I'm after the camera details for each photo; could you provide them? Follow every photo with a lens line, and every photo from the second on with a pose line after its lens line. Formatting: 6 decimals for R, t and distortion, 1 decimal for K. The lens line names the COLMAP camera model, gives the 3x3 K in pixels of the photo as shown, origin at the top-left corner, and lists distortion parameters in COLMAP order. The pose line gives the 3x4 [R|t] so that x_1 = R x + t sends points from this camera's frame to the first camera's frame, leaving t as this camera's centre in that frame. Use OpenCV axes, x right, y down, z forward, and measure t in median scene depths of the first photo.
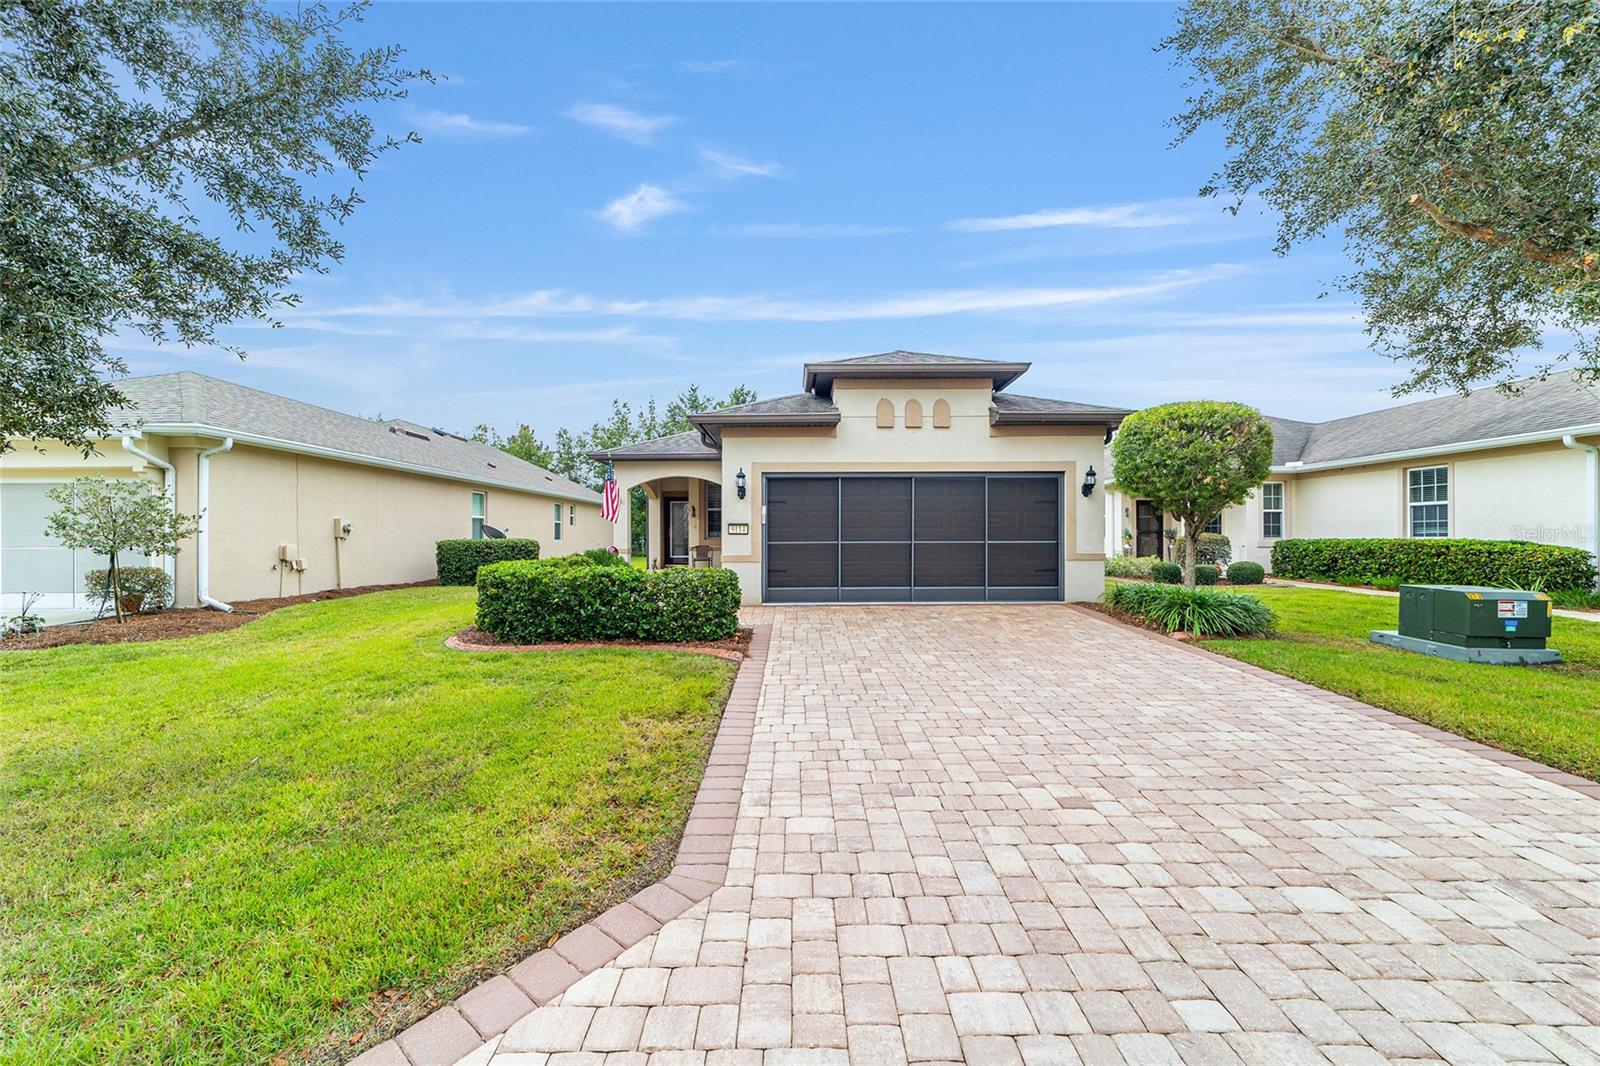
lens RADIAL K [[618.6, 0, 795.3], [0, 618.6, 532.4], [0, 0, 1]] dist [-0.017268, 0.009020]
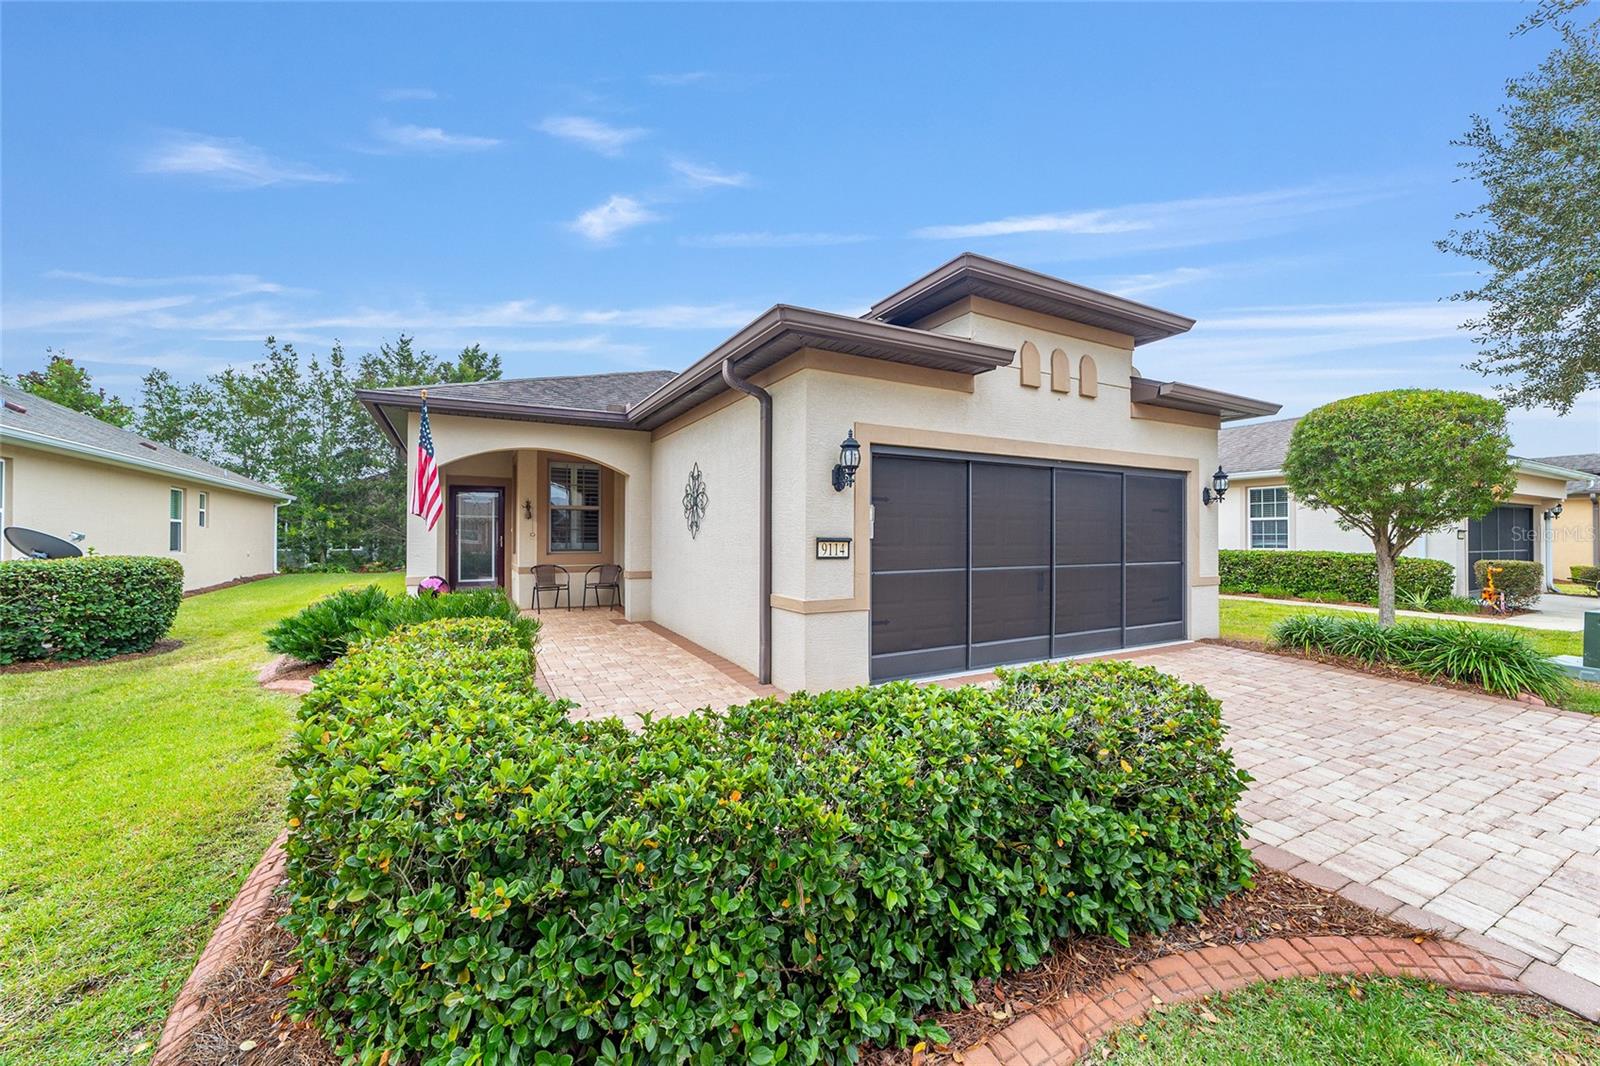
lens RADIAL K [[612.8, 0, 794.4], [0, 612.8, 530.2], [0, 0, 1]] dist [-0.017831, 0.009249]
pose [[0.881366, 0.008327, 0.472362, -0.361087], [-0.005190, 0.999955, -0.007943, -0.016445], [-0.472406, 0.004550, 0.881369, 0.561625]]
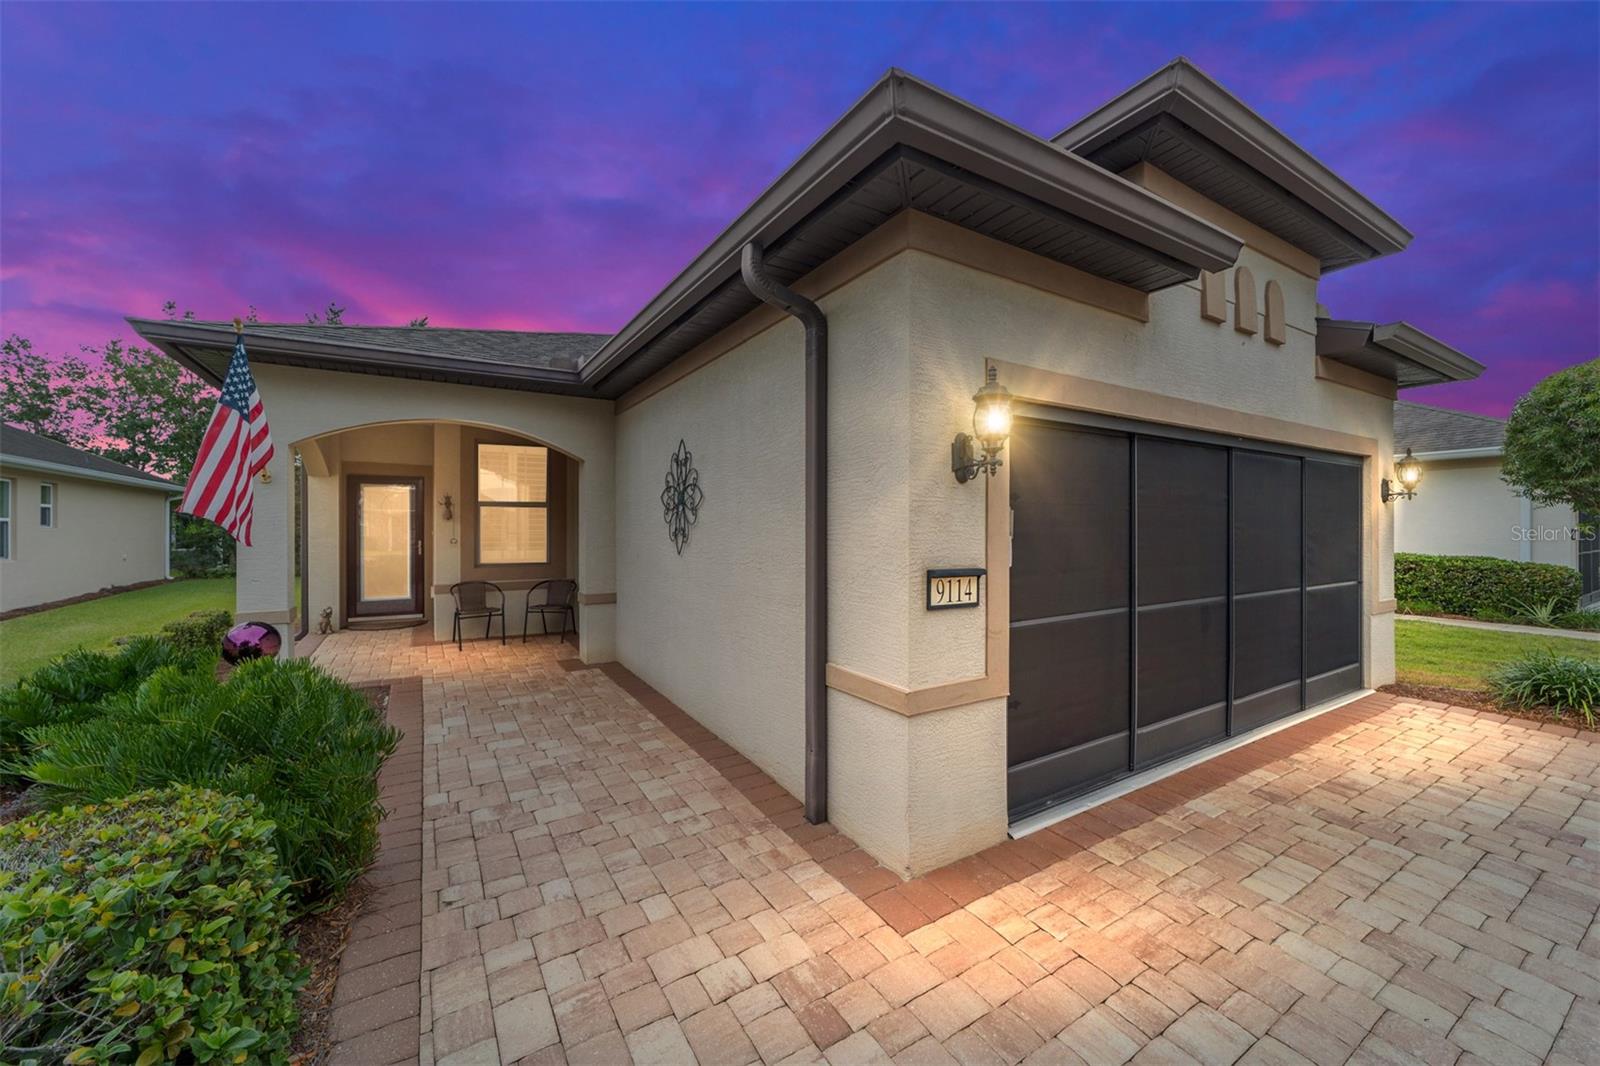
lens RADIAL K [[612.8, 0, 794.4], [0, 612.8, 530.2], [0, 0, 1]] dist [-0.017831, 0.009249]
pose [[0.856223, 0.000164, 0.516607, -0.294970], [-0.002928, 0.999985, 0.004535, -0.032951], [-0.516599, -0.005395, 0.856211, 0.797881]]
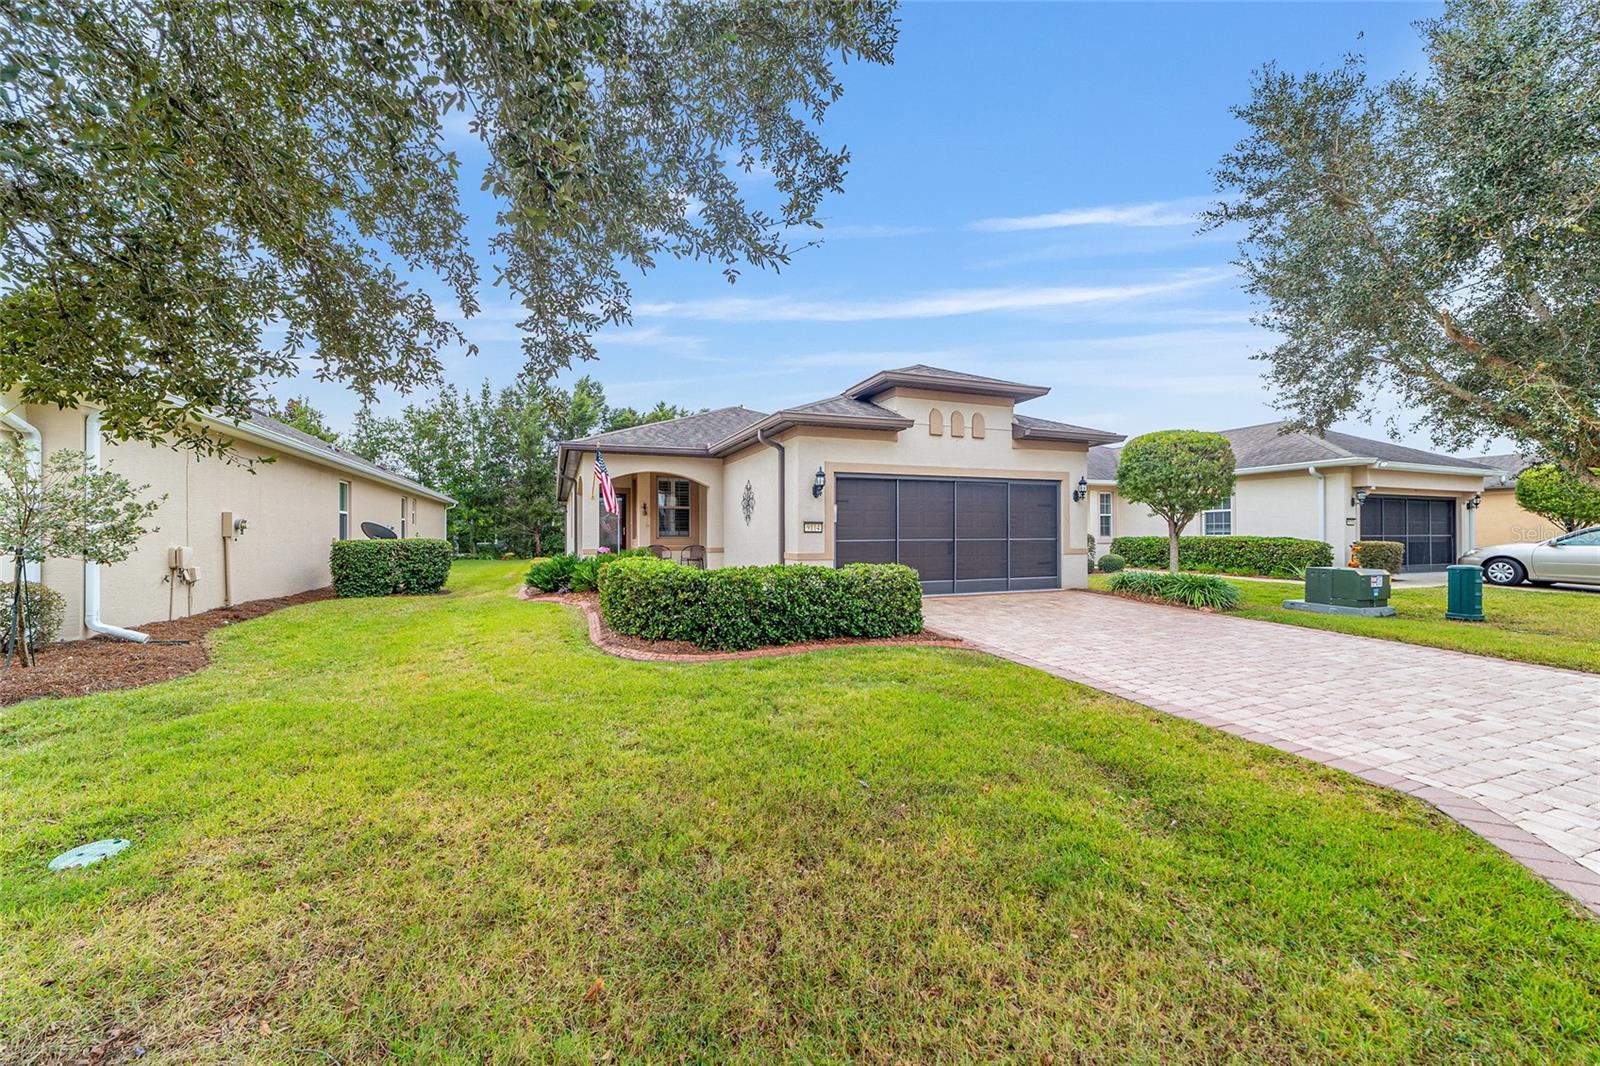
lens RADIAL K [[612.8, 0, 794.4], [0, 612.8, 530.2], [0, 0, 1]] dist [-0.017831, 0.009249]
pose [[0.932496, 0.001790, 0.361175, -0.479143], [-0.000230, 0.999990, -0.004363, 0.003764], [-0.361179, 0.003986, 0.932488, 0.079220]]
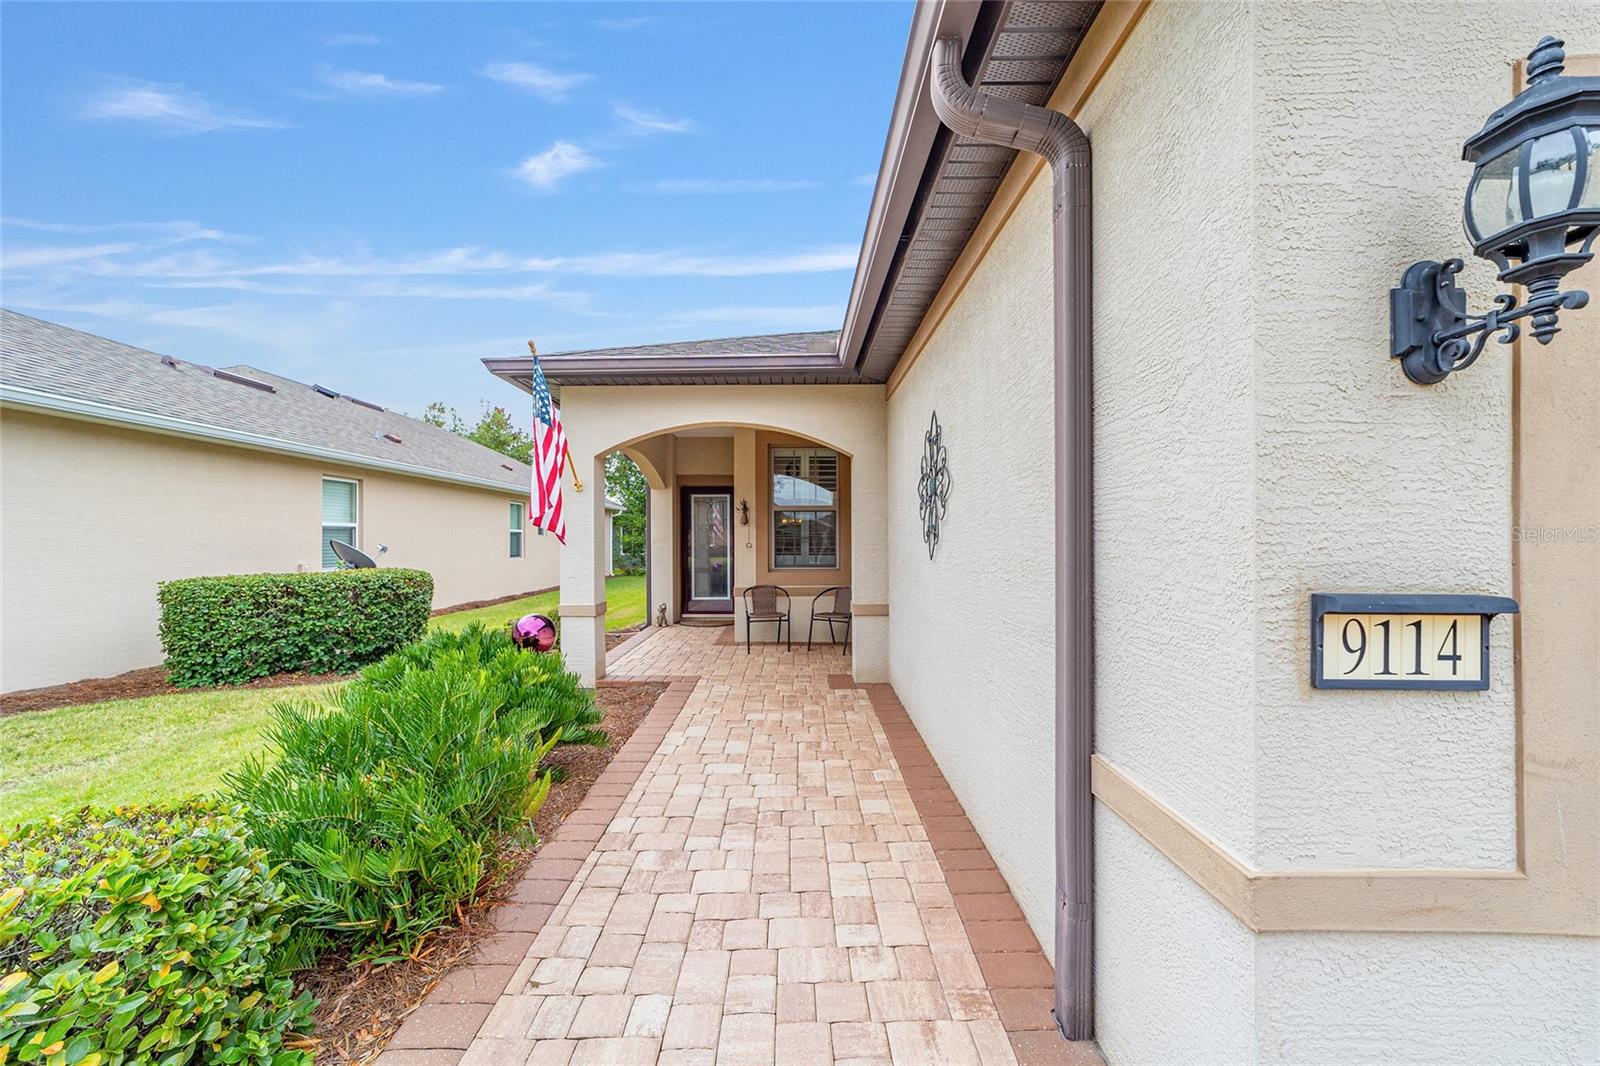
lens RADIAL K [[615.2, 0, 794.6], [0, 615.2, 536.8], [0, 0, 1]] dist [-0.017578, 0.009486]
pose [[0.999952, -0.001739, -0.009680, -0.202266], [0.001736, 0.999998, -0.000409, -0.025314], [0.009681, 0.000392, 0.999953, 0.882163]]
